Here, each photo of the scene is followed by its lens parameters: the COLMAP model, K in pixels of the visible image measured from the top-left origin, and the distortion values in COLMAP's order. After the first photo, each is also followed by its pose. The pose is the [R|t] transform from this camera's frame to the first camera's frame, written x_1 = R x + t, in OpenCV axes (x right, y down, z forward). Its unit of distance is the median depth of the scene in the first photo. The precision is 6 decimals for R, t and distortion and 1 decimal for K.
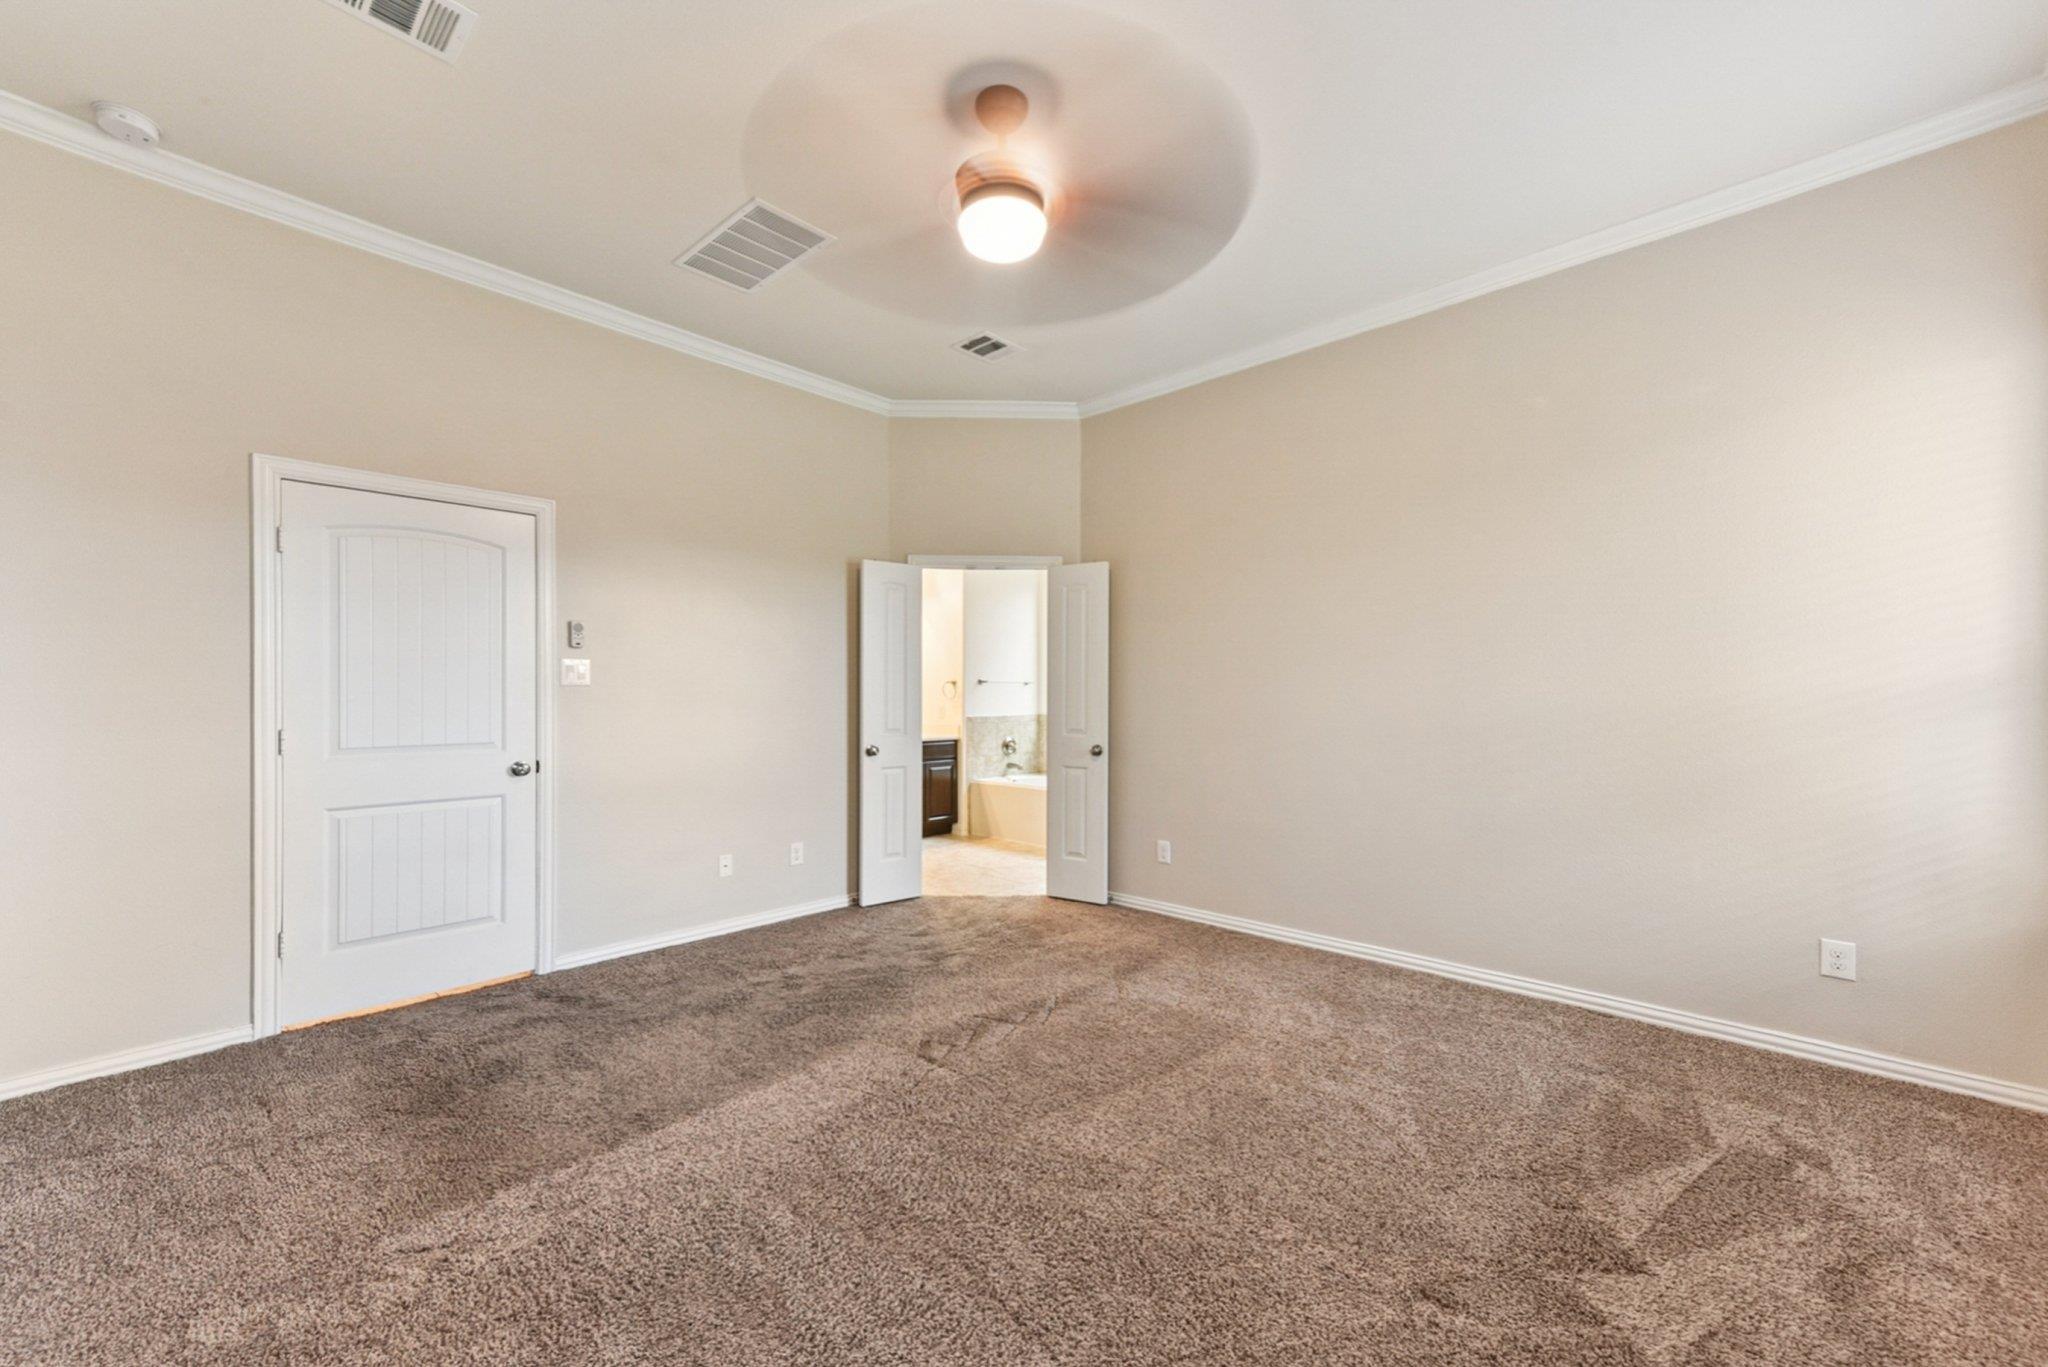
lens RADIAL K [[808.4, 0, 1020.9], [0, 808.4, 697.6], [0, 0, 1]] dist [0.029932, 0.000180]
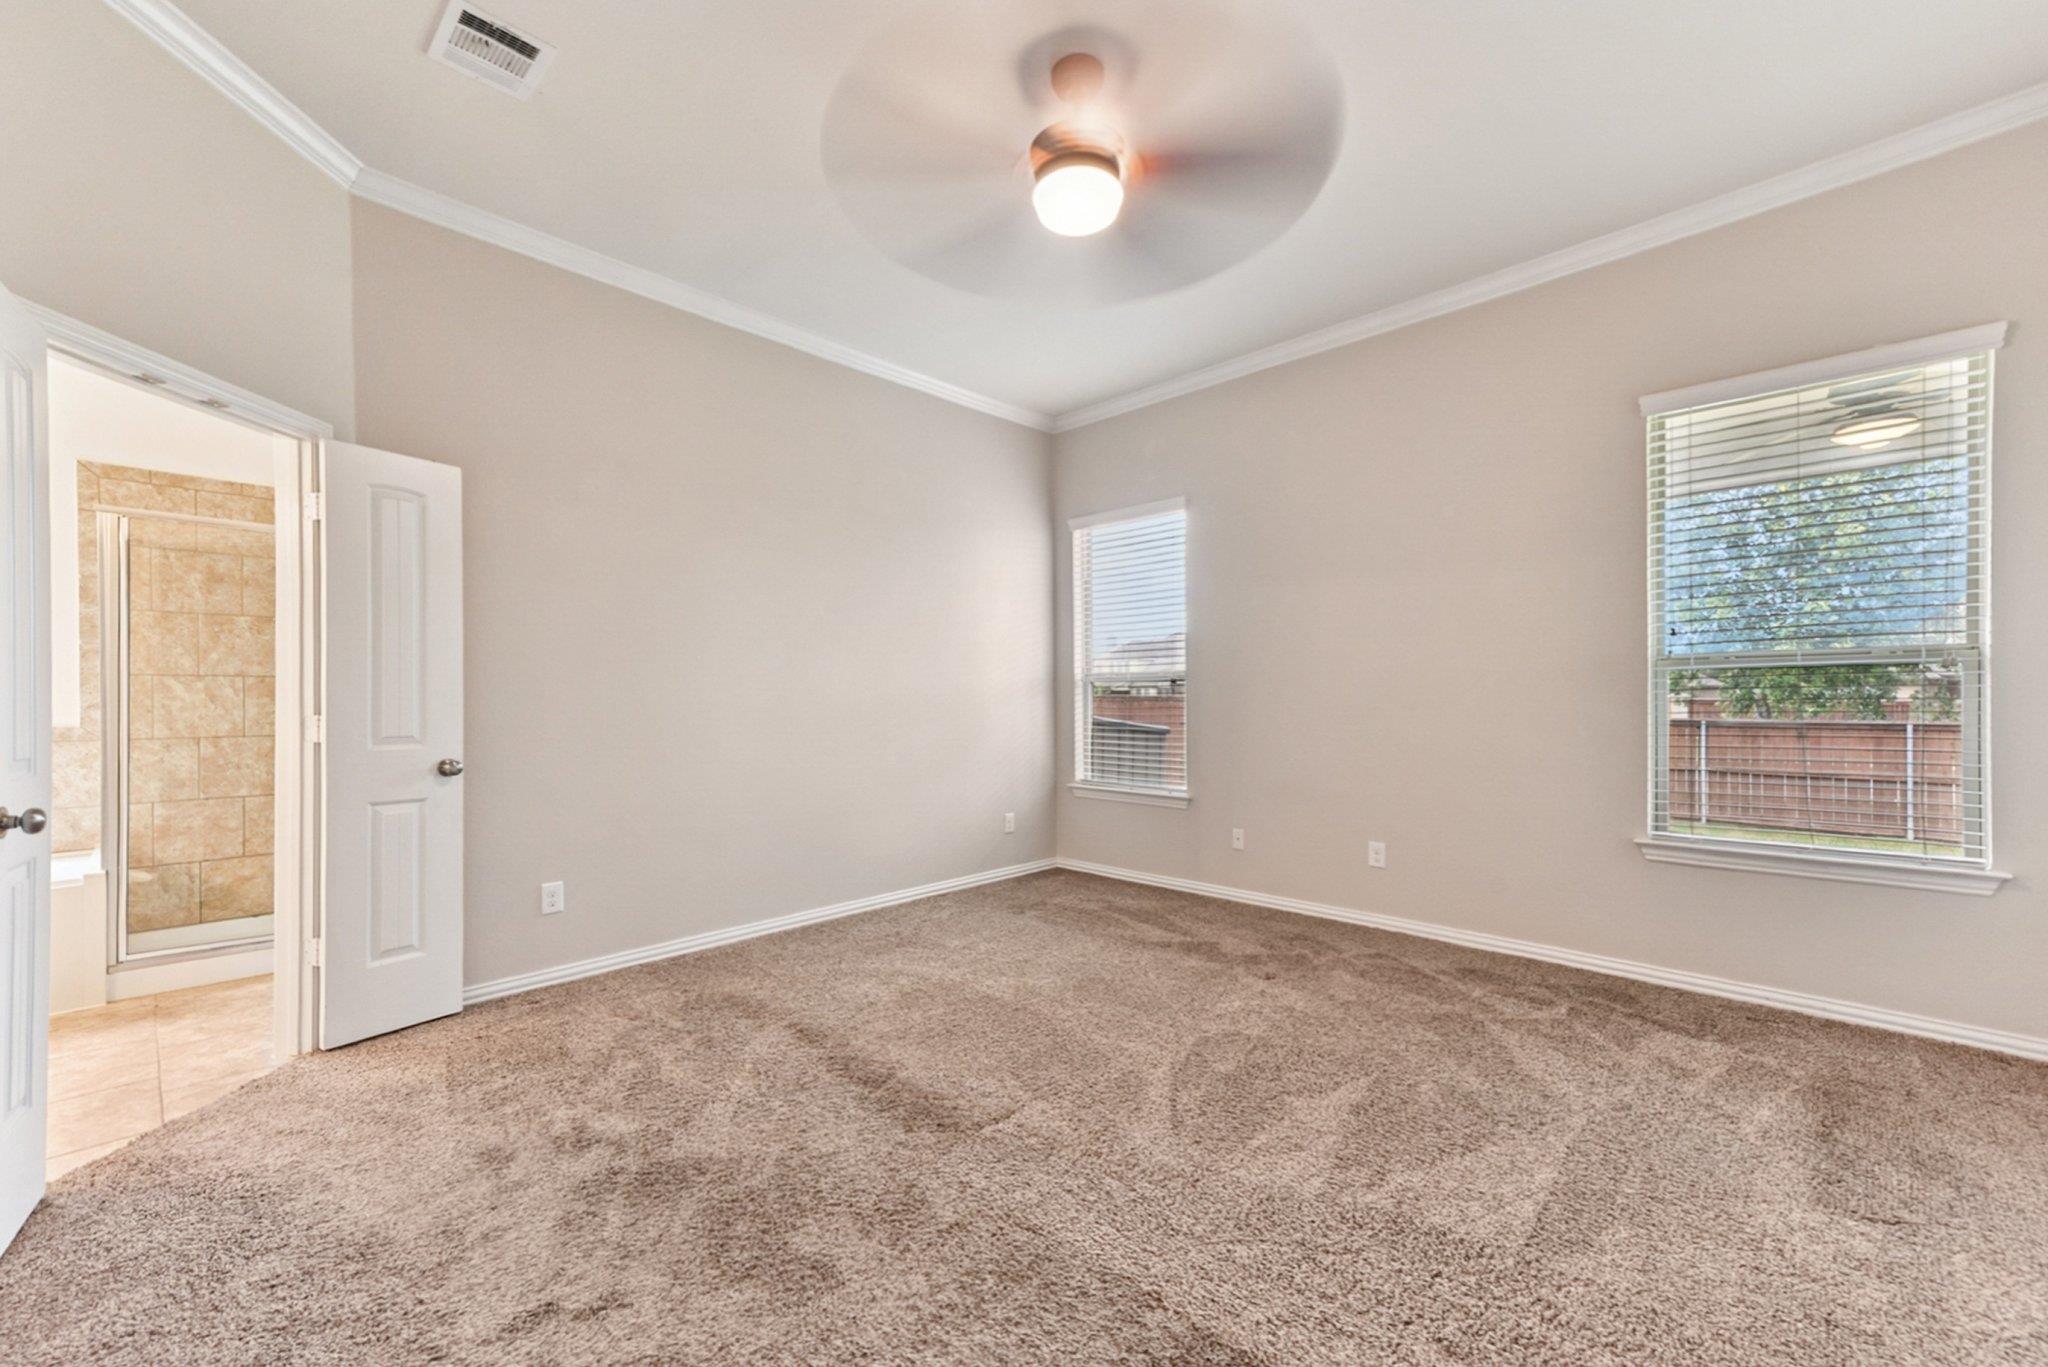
lens RADIAL K [[808.4, 0, 1020.9], [0, 808.4, 697.6], [0, 0, 1]] dist [0.029932, 0.000180]
pose [[0.024512, 0.001804, 0.999698, -0.667259], [0.007268, 0.999972, -0.001983, 0.020898], [-0.999673, 0.007314, 0.024498, 0.692882]]
